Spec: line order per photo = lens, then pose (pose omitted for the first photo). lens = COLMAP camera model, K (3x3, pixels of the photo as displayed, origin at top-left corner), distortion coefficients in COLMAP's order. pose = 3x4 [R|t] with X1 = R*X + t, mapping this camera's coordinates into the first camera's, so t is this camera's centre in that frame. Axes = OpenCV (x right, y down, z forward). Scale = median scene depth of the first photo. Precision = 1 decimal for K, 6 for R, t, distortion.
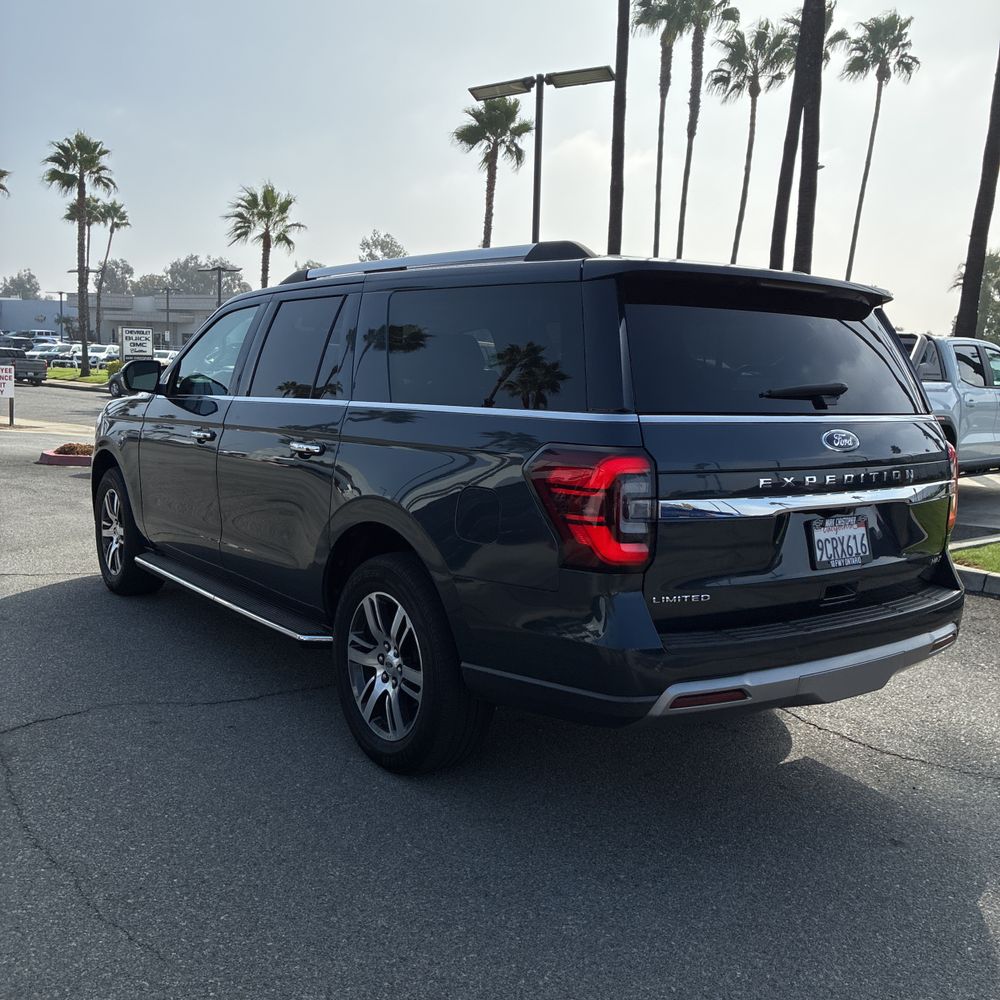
lens RADIAL K [[1000.2, 0, 496.5], [0, 1000.2, 492.7], [0, 0, 1]] dist [0.020195, -0.005615]
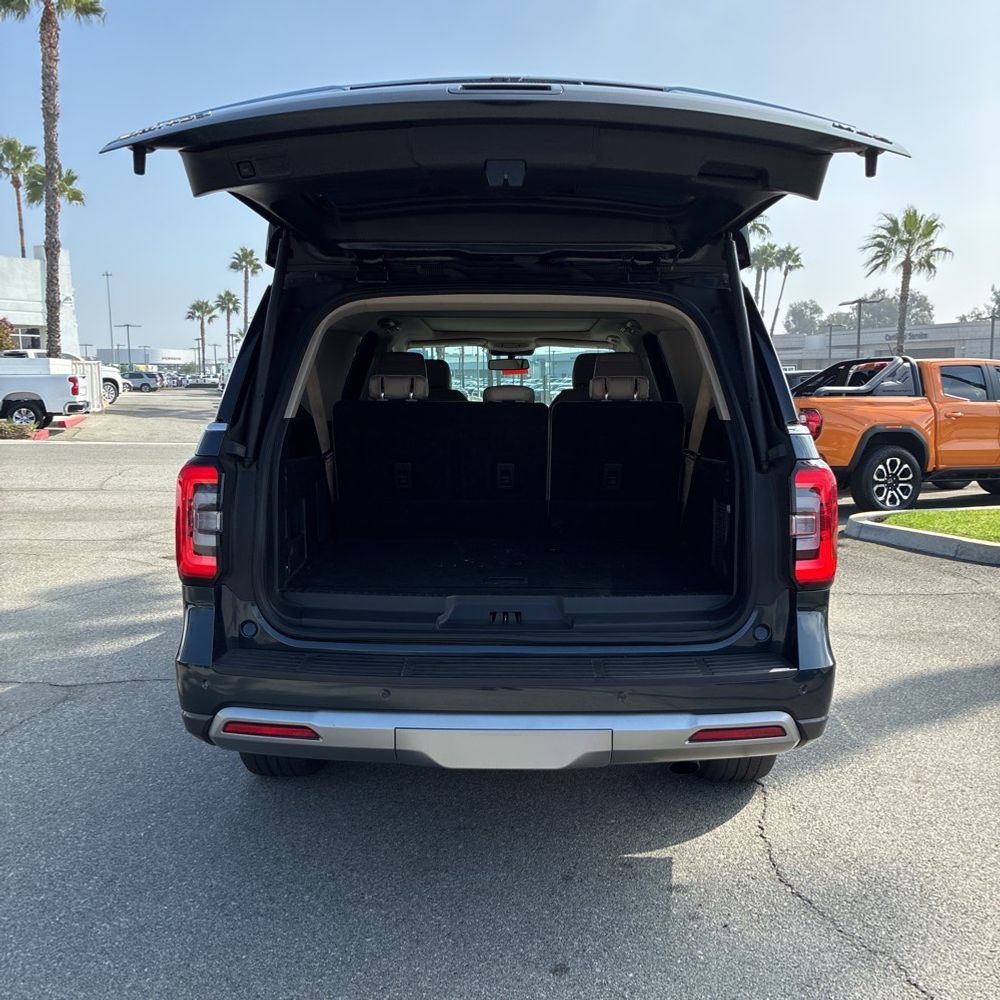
lens RADIAL K [[1000.4, 0, 507.3], [0, 1000.4, 504.4], [0, 0, 1]] dist [0.007142, 0.030941]
pose [[0.801678, 0.033582, -0.596812, 0.842510], [-0.048021, 0.998812, -0.008303, -0.004857], [0.595824, 0.035316, 0.802338, 0.344580]]
